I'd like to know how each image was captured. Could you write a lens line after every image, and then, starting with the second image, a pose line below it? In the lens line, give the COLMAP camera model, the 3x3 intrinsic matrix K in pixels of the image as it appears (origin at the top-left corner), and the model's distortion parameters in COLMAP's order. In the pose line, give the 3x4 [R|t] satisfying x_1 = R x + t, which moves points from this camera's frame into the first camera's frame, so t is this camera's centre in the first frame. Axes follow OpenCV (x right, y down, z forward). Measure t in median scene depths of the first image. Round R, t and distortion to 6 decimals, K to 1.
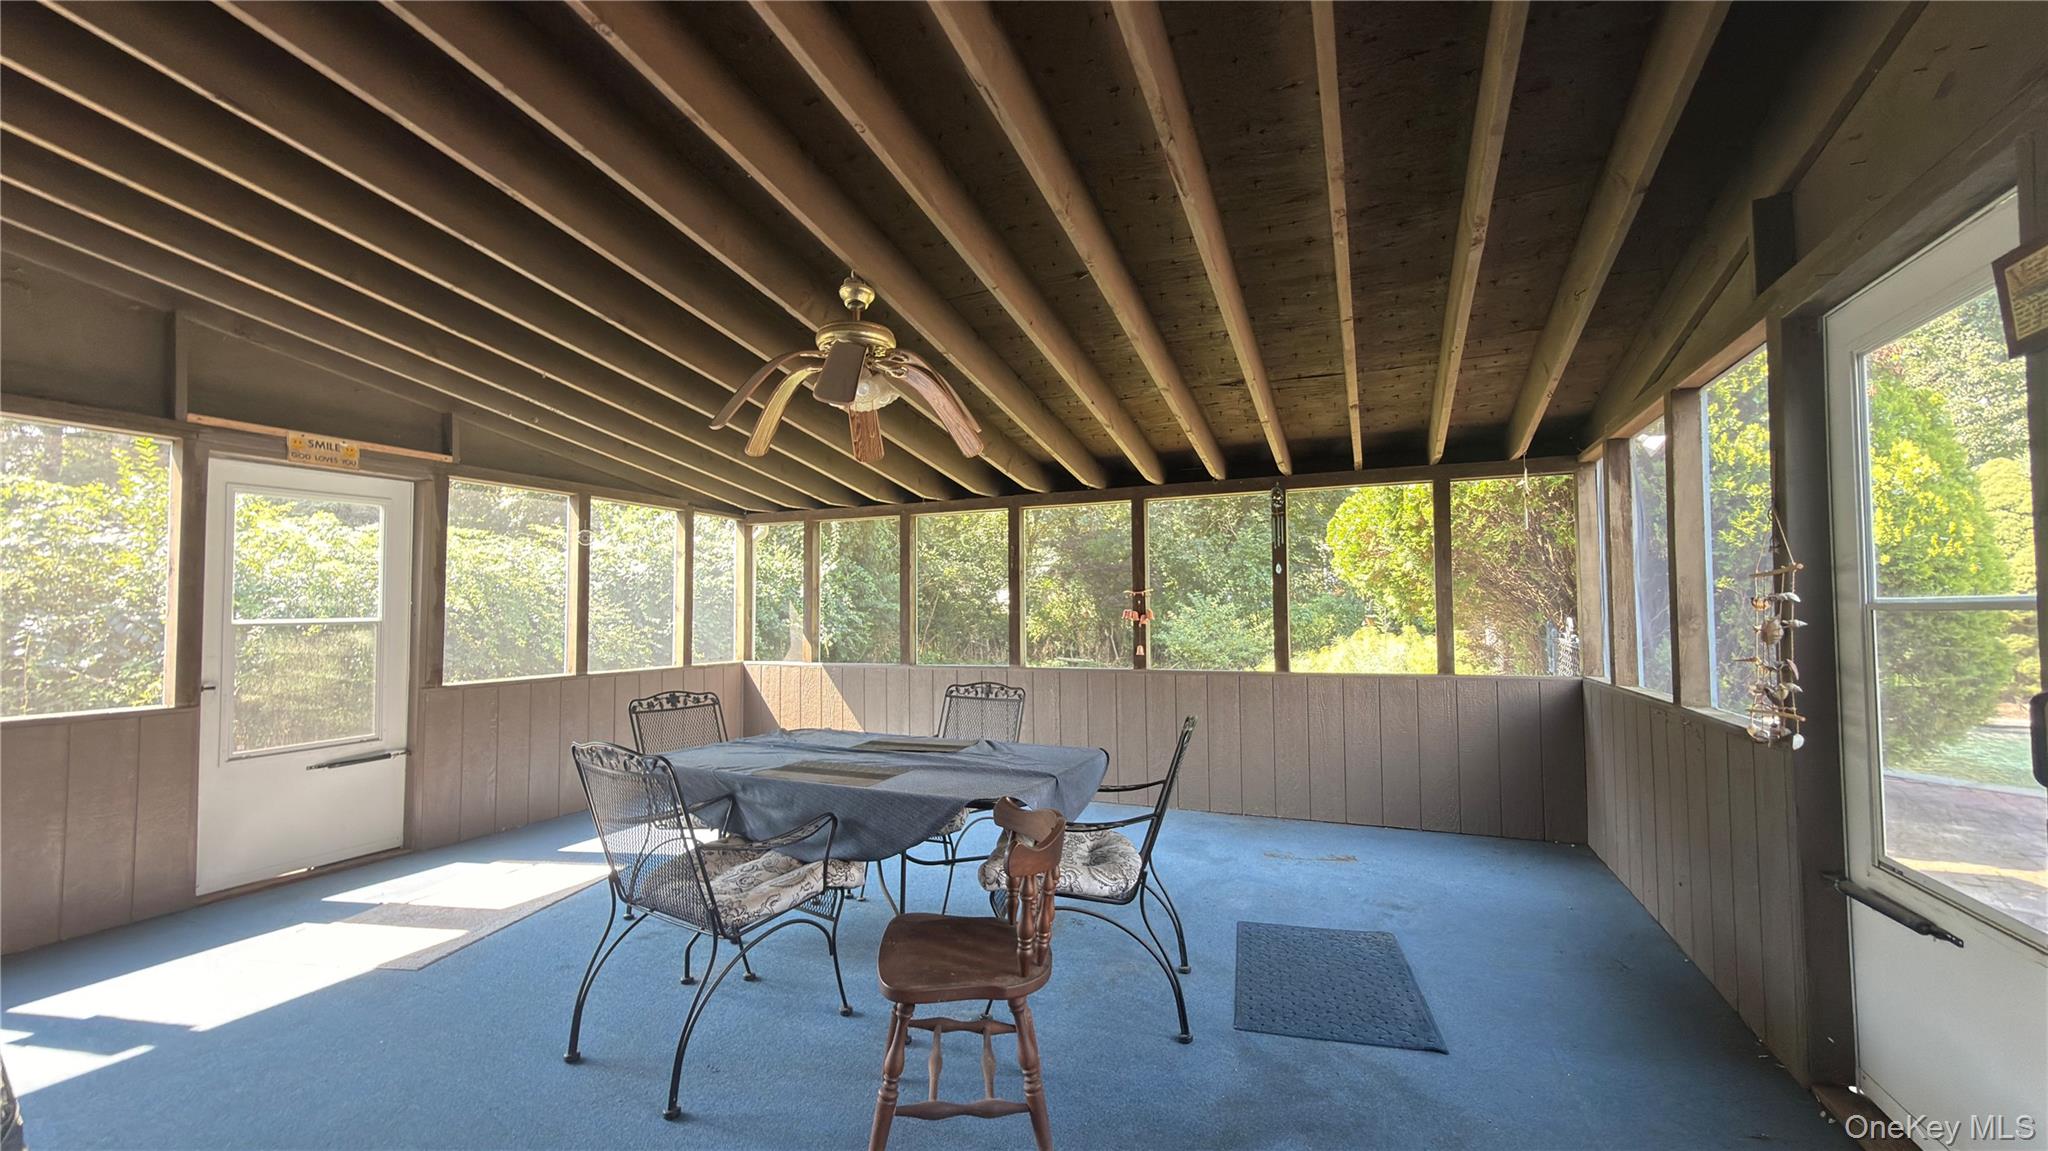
lens RADIAL K [[813.3, 0, 1024.0], [0, 813.3, 575.5], [0, 0, 1]] dist [-0.001192, 0.001031]
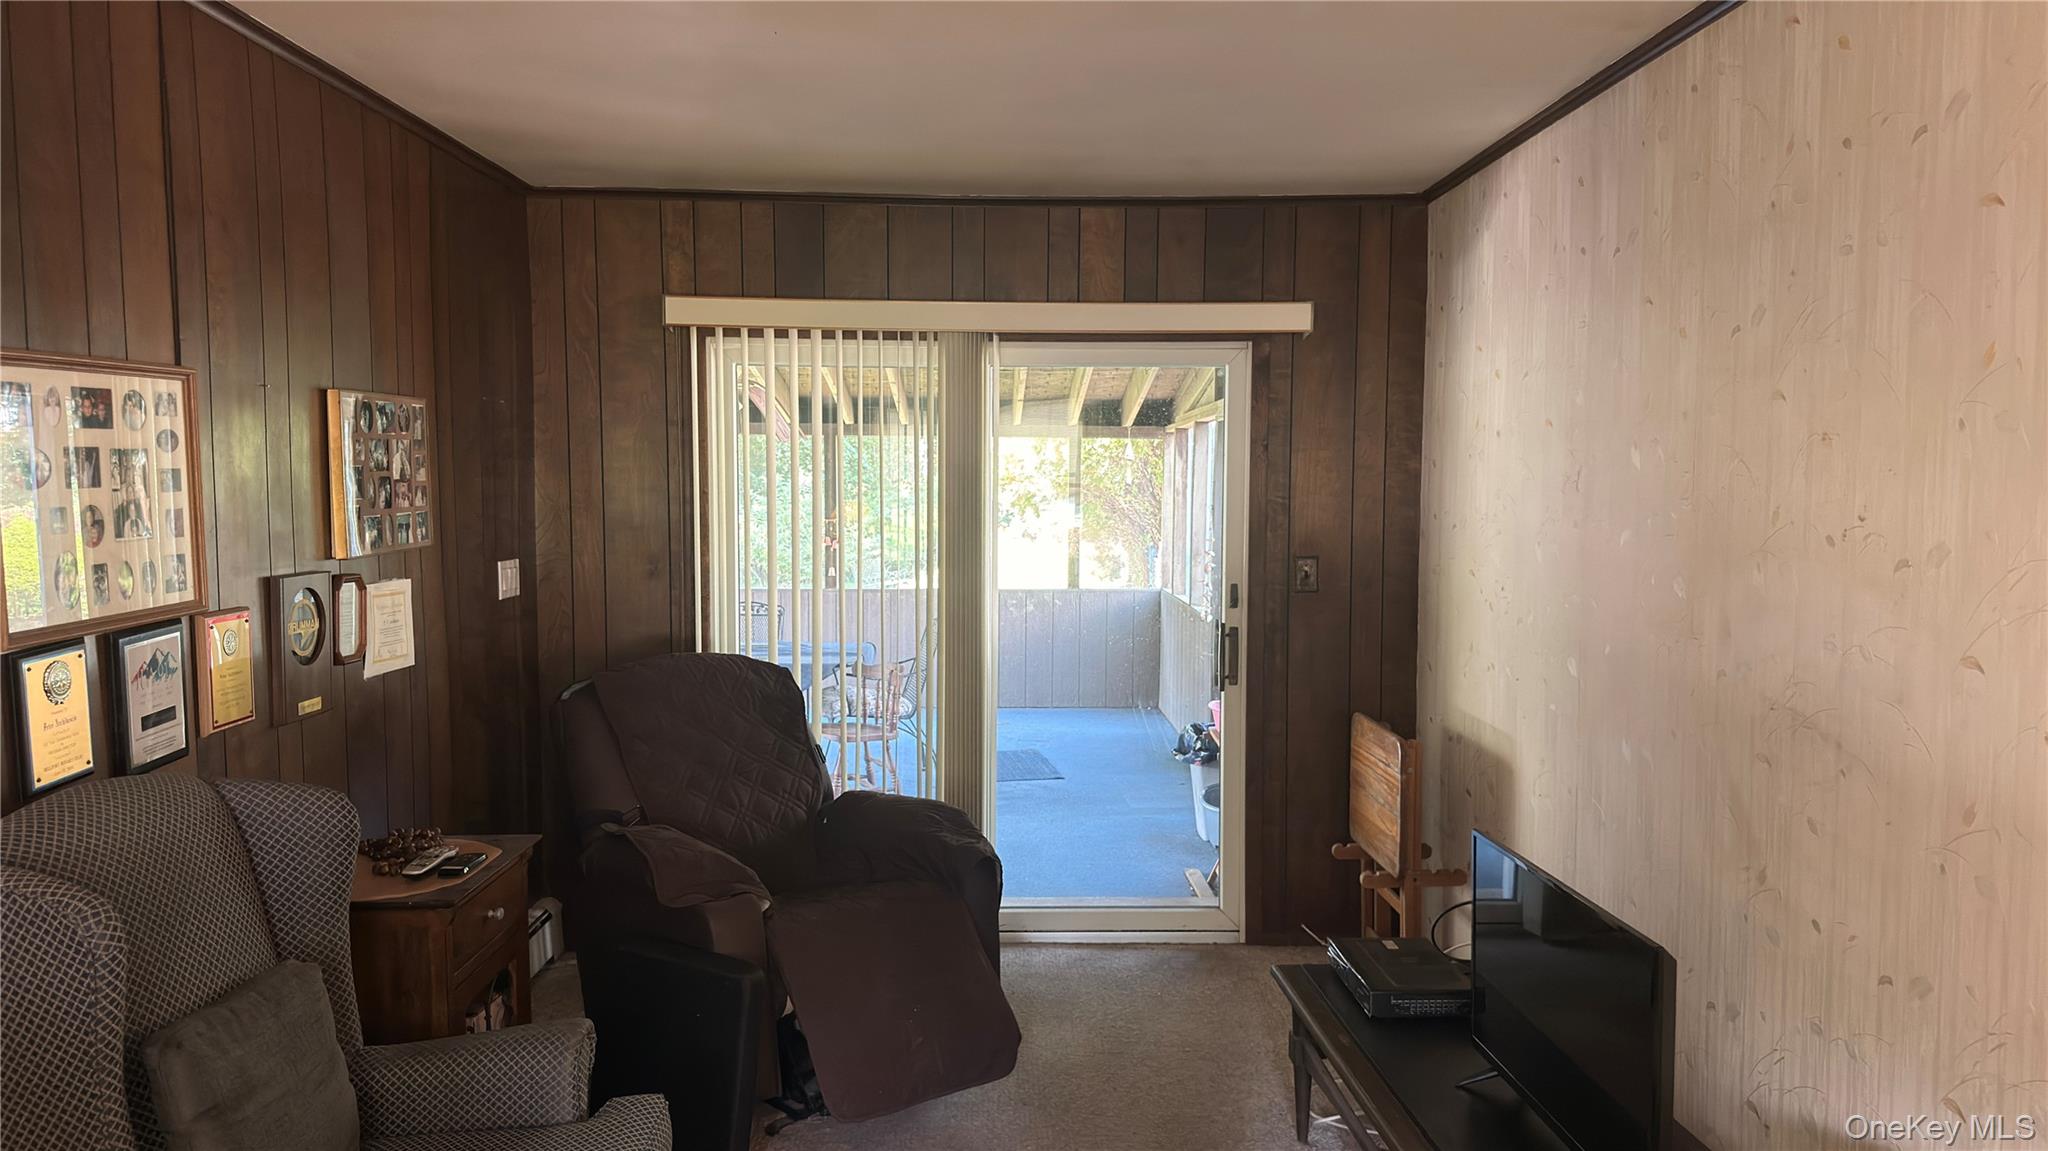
lens RADIAL K [[1526.8, 0, 1024.0], [0, 1526.8, 575.5], [0, 0, 1]] dist [0.002029, -0.000391]
pose [[0.906281, -0.014149, 0.422439, -0.580031], [-0.030918, 0.994543, 0.099643, -0.138036], [-0.421543, -0.103365, 0.900898, -1.155202]]
